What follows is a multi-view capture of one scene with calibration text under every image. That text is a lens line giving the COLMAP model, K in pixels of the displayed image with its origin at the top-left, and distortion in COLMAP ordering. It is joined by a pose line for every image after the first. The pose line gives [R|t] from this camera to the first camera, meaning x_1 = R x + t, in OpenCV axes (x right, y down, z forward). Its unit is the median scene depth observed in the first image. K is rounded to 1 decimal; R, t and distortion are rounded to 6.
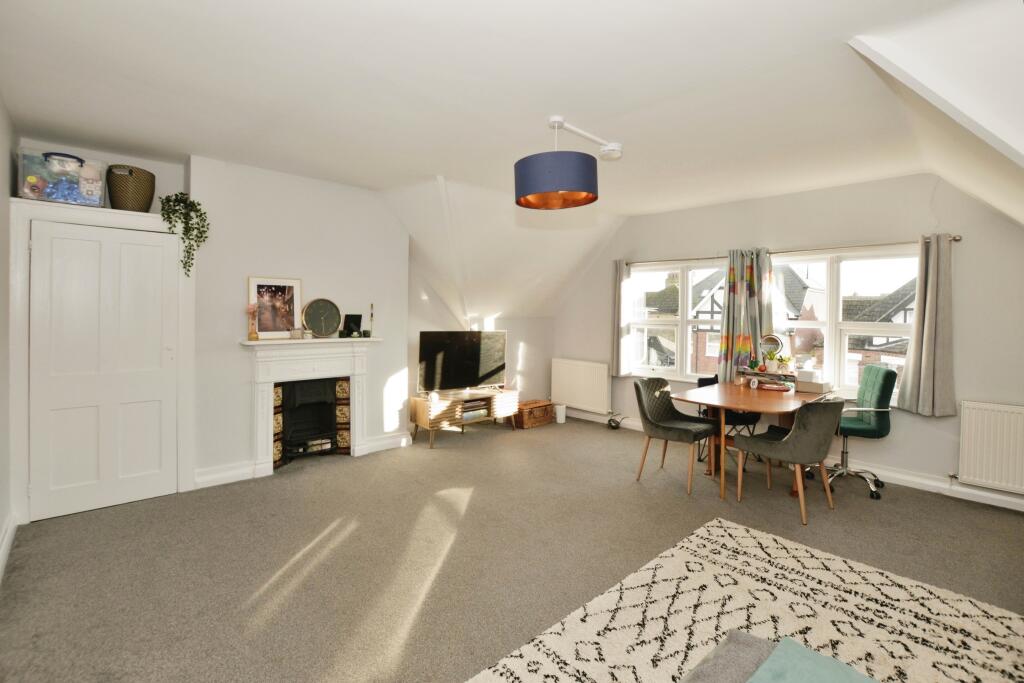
lens RADIAL K [[436.6, 0, 551.3], [0, 436.6, 297.3], [0, 0, 1]] dist [-0.031426, 0.000485]
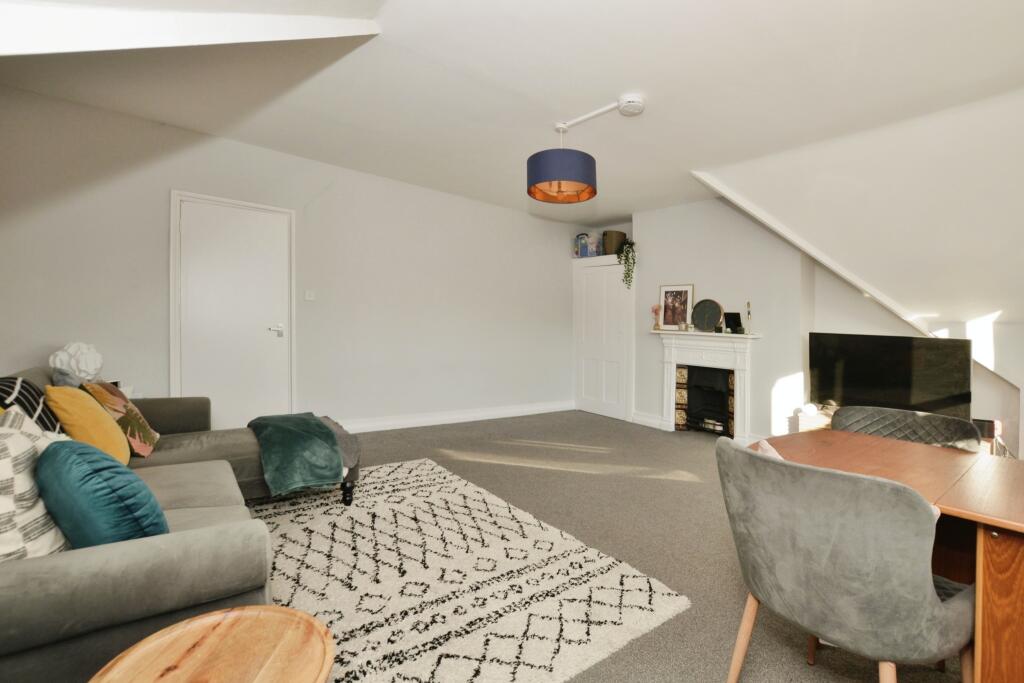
lens RADIAL K [[450.2, 0, 513.1], [0, 450.2, 324.6], [0, 0, 1]] dist [-0.037931, 0.007188]
pose [[-0.060930, -0.012937, -0.998058, 0.792935], [-0.001792, 0.999916, -0.012852, 0.098836], [0.998140, 0.001005, -0.060948, 0.603115]]
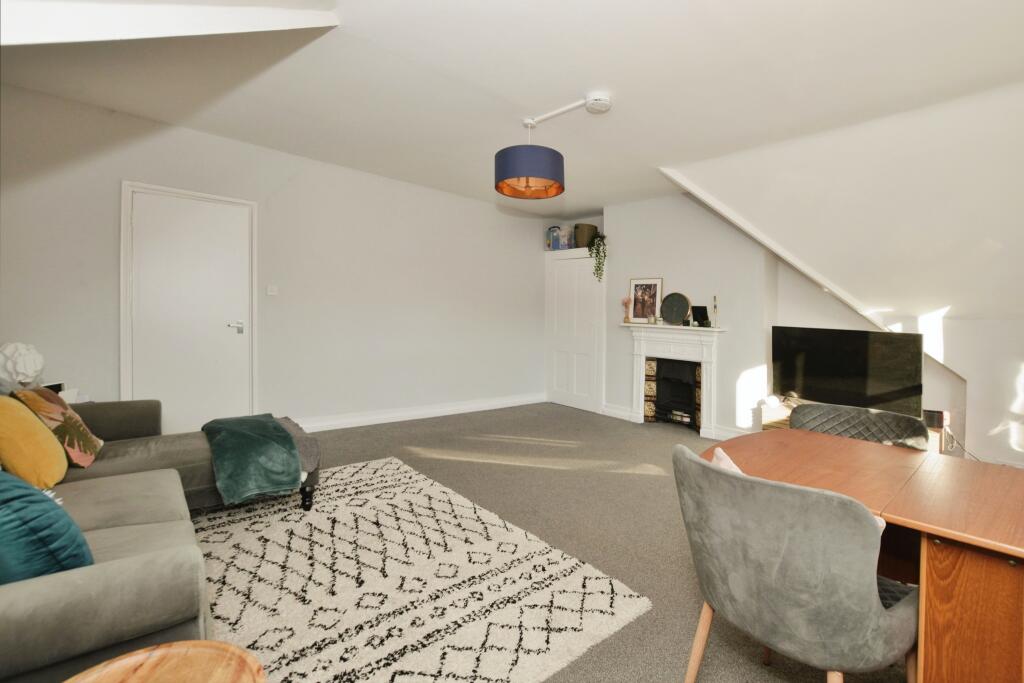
lens RADIAL K [[447.3, 0, 514.0], [0, 447.3, 313.8], [0, 0, 1]] dist [-0.036846, 0.006926]
pose [[-0.007284, -0.010275, -0.999921, 0.781673], [-0.000707, 0.999947, -0.010270, 0.082422], [0.999973, 0.000632, -0.007291, 0.620216]]
